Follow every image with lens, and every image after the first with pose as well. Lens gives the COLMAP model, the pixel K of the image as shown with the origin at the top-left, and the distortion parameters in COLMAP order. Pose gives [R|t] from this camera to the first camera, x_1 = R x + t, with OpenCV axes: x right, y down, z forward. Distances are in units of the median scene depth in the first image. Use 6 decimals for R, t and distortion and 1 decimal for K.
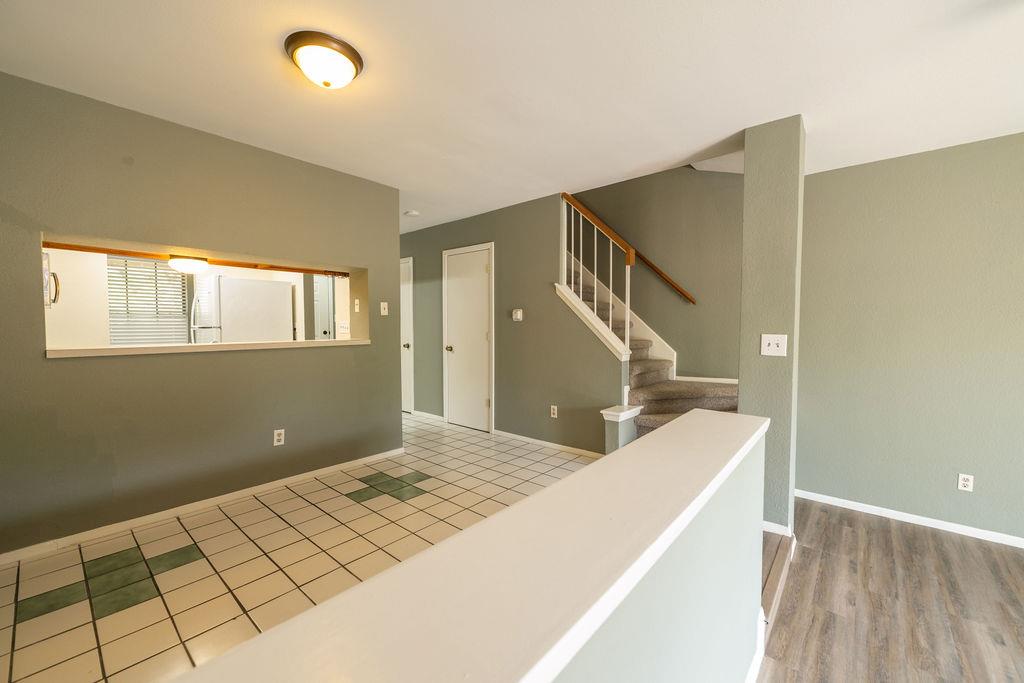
lens RADIAL K [[403.2, 0, 514.1], [0, 403.2, 342.8], [0, 0, 1]] dist [-0.000689, -0.001390]
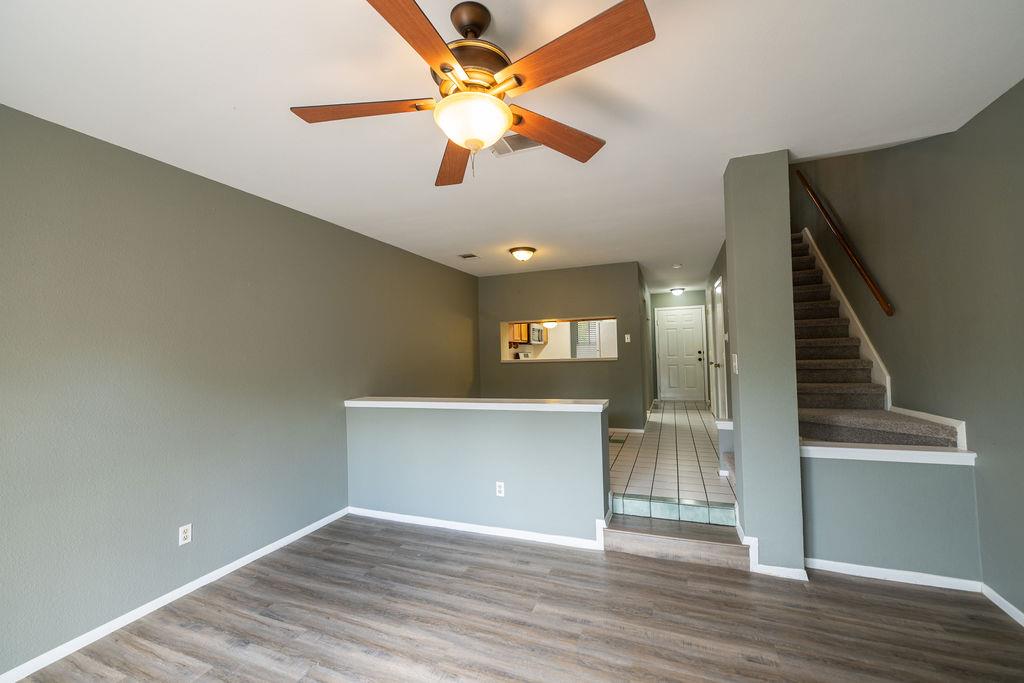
lens RADIAL K [[403.2, 0, 516.0], [0, 403.2, 333.0], [0, 0, 1]] dist [-0.000689, -0.001390]
pose [[0.336082, -0.051151, -0.940443, 1.086538], [-0.015441, 0.998091, -0.059805, -0.002692], [0.941706, 0.034621, 0.334651, 0.041281]]
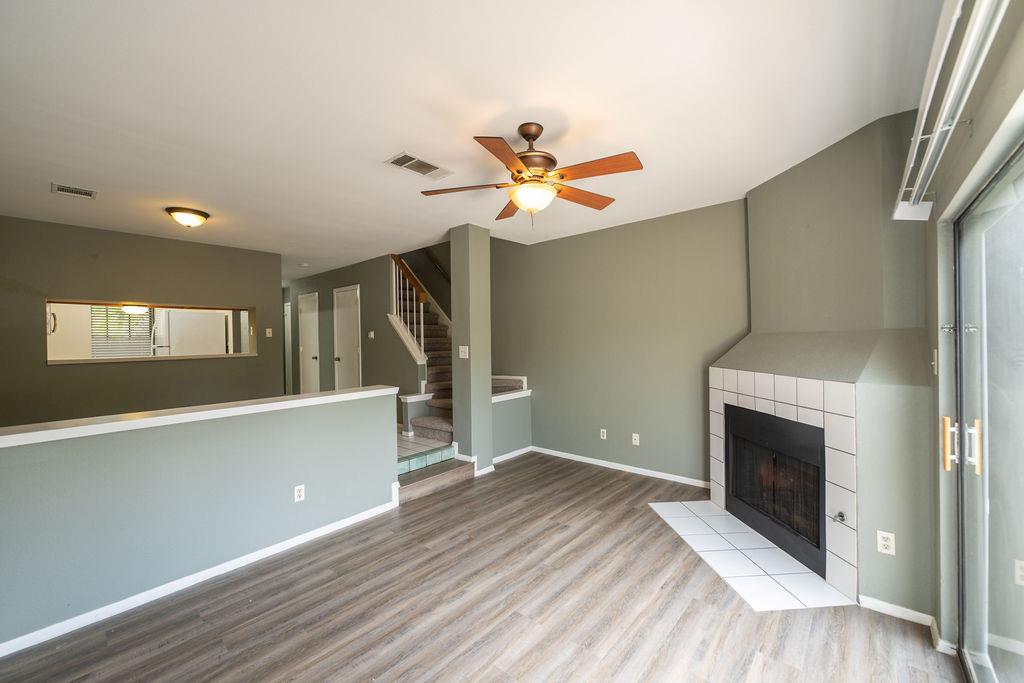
lens RADIAL K [[403.2, 0, 514.3], [0, 403.2, 342.2], [0, 0, 1]] dist [-0.000689, -0.001390]
pose [[0.999887, -0.015047, 0.000708, 0.627874], [0.015063, 0.999291, -0.034519, 0.018897], [-0.000188, 0.034526, 0.999404, -0.543789]]
